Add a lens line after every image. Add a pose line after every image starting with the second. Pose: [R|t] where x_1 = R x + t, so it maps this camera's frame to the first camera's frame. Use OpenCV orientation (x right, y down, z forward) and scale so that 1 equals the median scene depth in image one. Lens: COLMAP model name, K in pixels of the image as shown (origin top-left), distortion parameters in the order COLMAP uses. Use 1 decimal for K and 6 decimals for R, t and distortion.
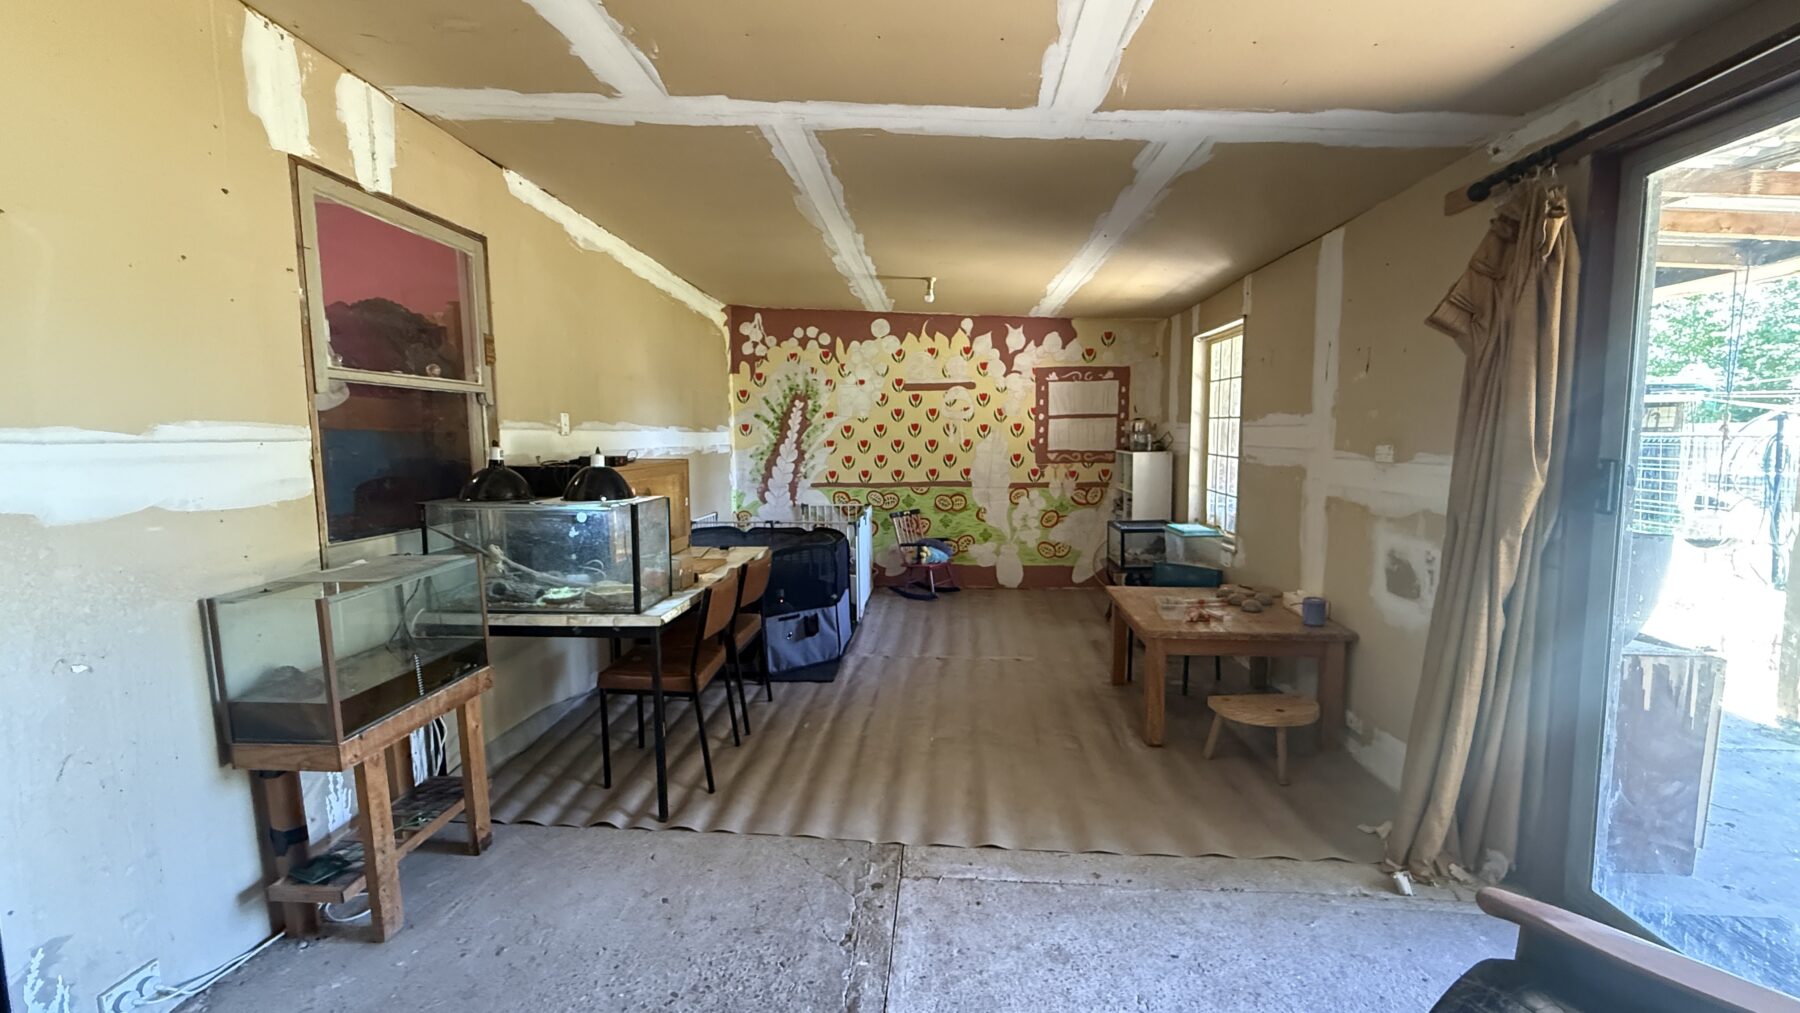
lens RADIAL K [[720.0, 0, 898.4], [0, 720.0, 505.0], [0, 0, 1]] dist [-0.000319, 0.000626]
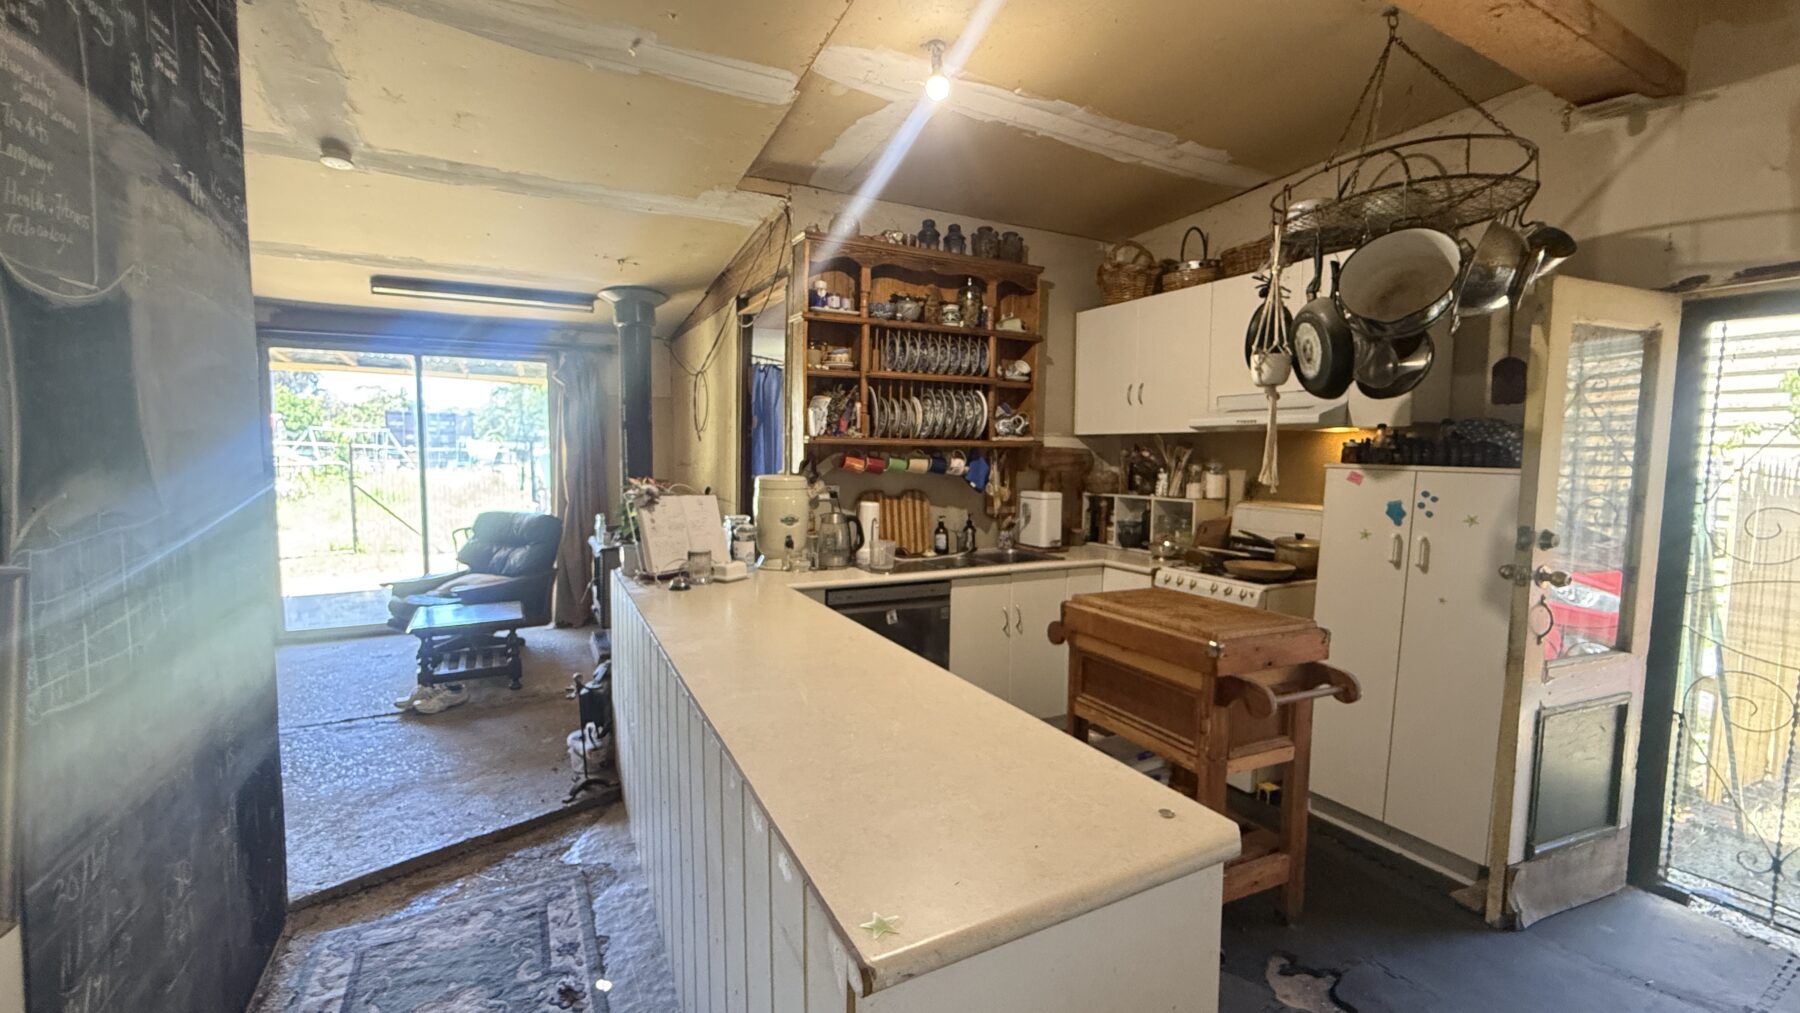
lens RADIAL K [[720.0, 0, 901.4], [0, 720.0, 503.2], [0, 0, 1]] dist [-0.000319, 0.000626]
pose [[-0.527390, -0.054435, 0.847877, -0.745028], [0.075836, 0.990946, 0.110791, -0.003733], [-0.846232, 0.122729, -0.518487, 0.146484]]
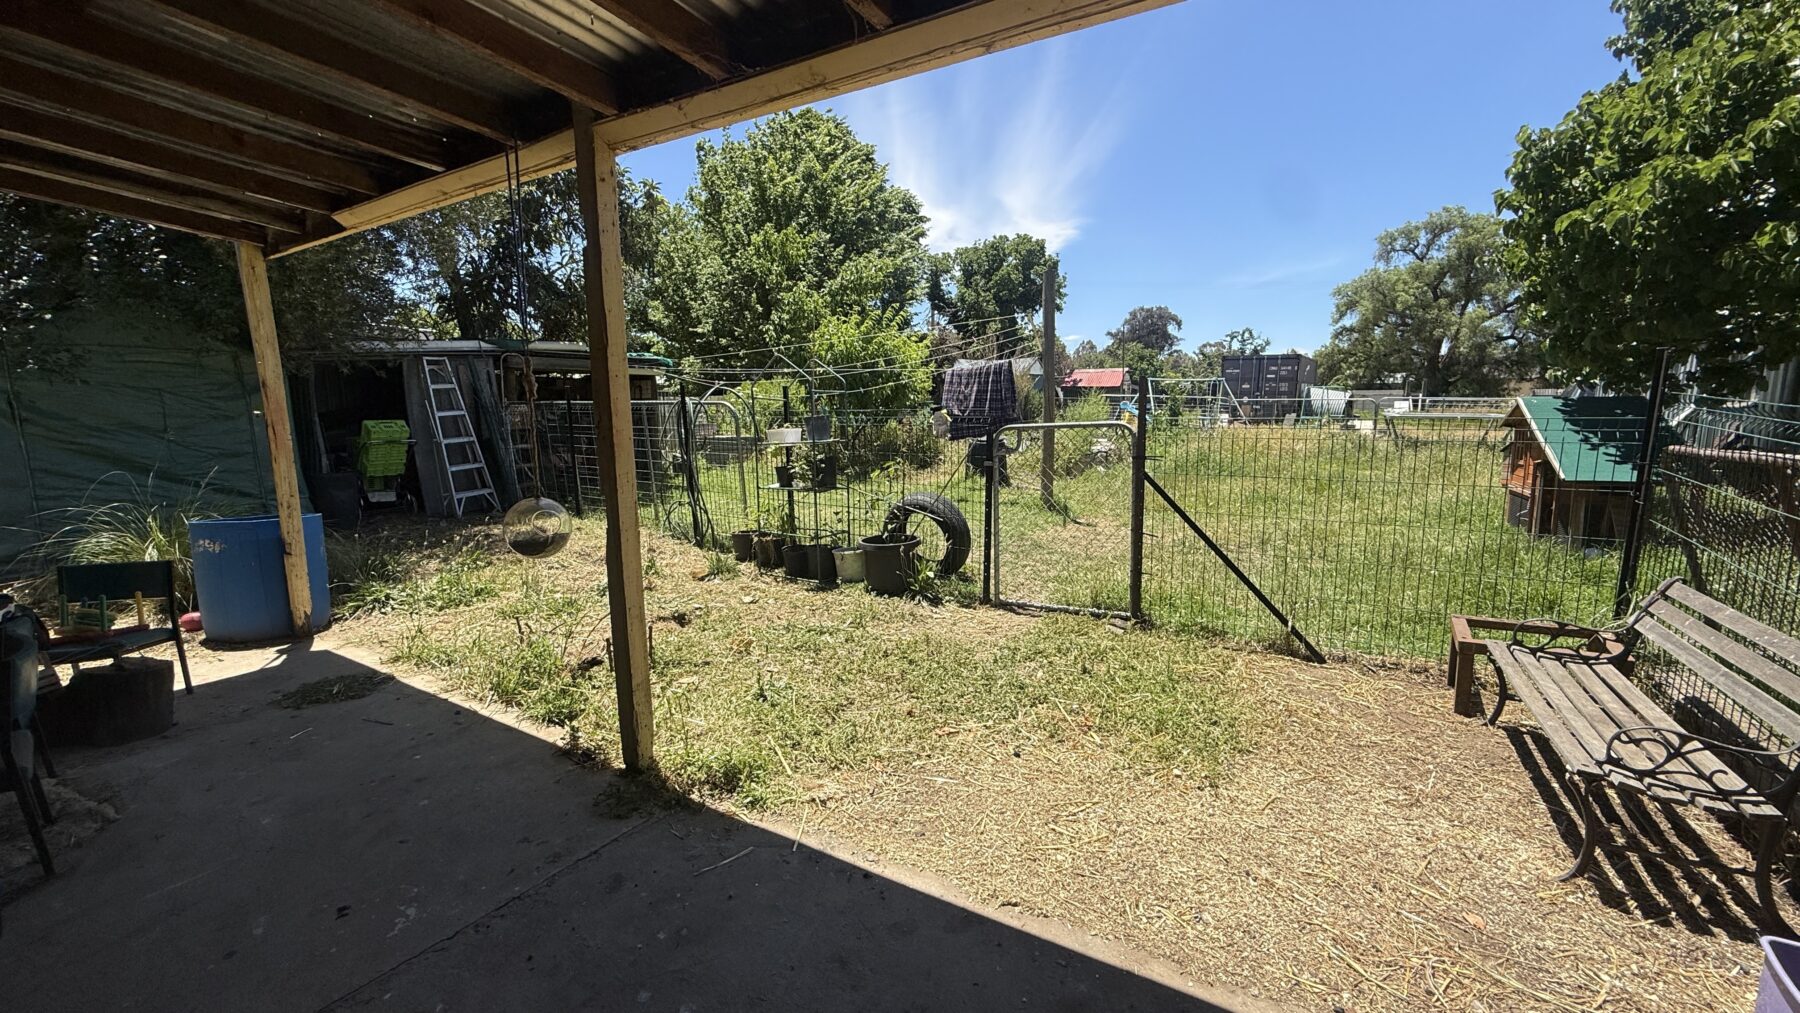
lens RADIAL K [[720.0, 0, 896.9], [0, 720.0, 506.7], [0, 0, 1]] dist [-0.000319, 0.000626]
pose [[0.465083, -0.118569, 0.877291, 0.407764], [0.087517, 0.992294, 0.087716, -0.008874], [-0.880931, 0.035983, 0.471875, 0.214199]]
